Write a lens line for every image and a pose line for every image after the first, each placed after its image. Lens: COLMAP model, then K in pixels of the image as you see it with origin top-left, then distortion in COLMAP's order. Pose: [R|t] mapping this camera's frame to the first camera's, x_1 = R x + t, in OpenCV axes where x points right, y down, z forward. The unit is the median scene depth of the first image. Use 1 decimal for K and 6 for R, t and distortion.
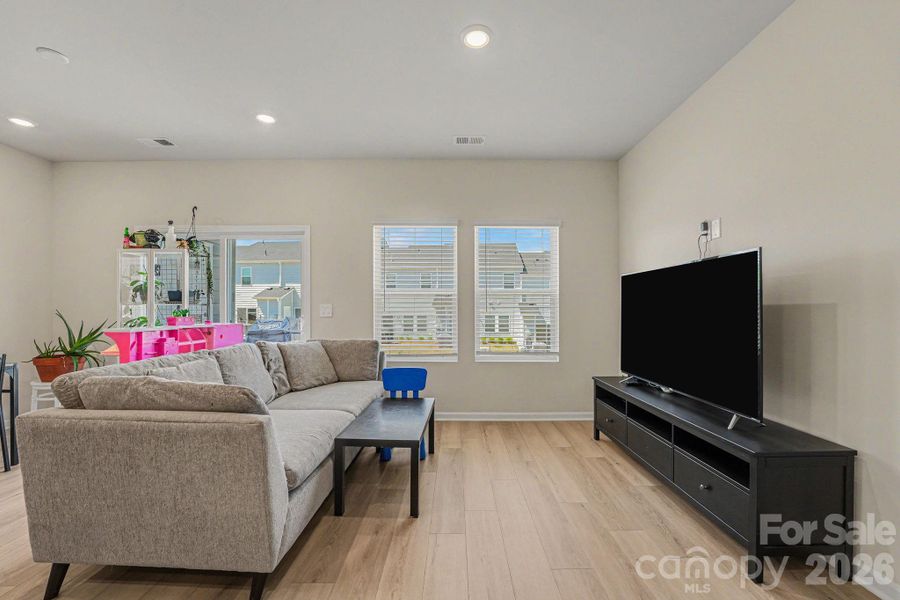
lens RADIAL K [[374.5, 0, 434.2], [0, 374.5, 303.4], [0, 0, 1]] dist [-0.019272, -0.000018]
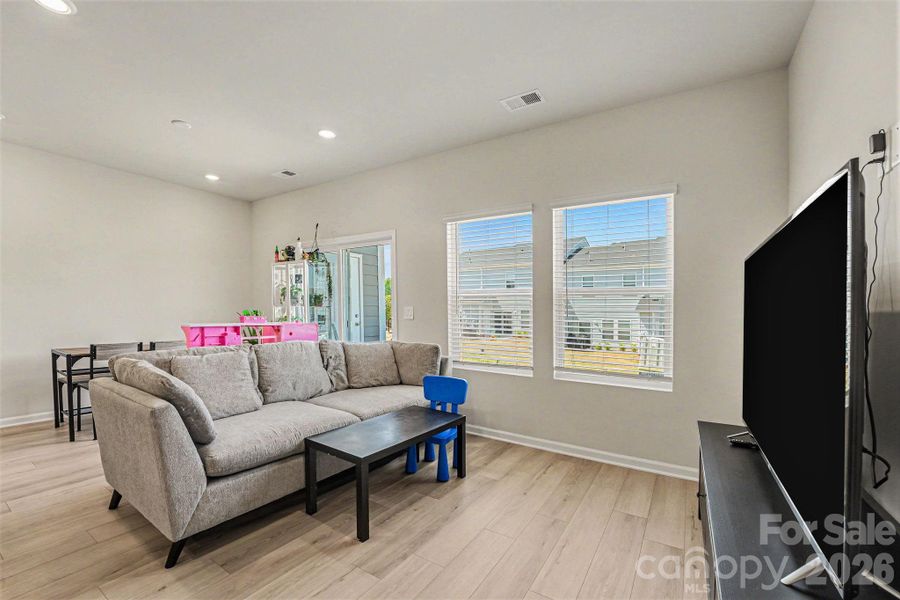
lens RADIAL K [[374.5, 0, 425.7], [0, 374.5, 319.1], [0, 0, 1]] dist [-0.019272, -0.000018]
pose [[0.846250, 0.020956, -0.532374, 0.319155], [-0.004493, 0.999471, 0.032200, 0.003045], [0.532768, -0.024857, 0.845896, 0.191152]]
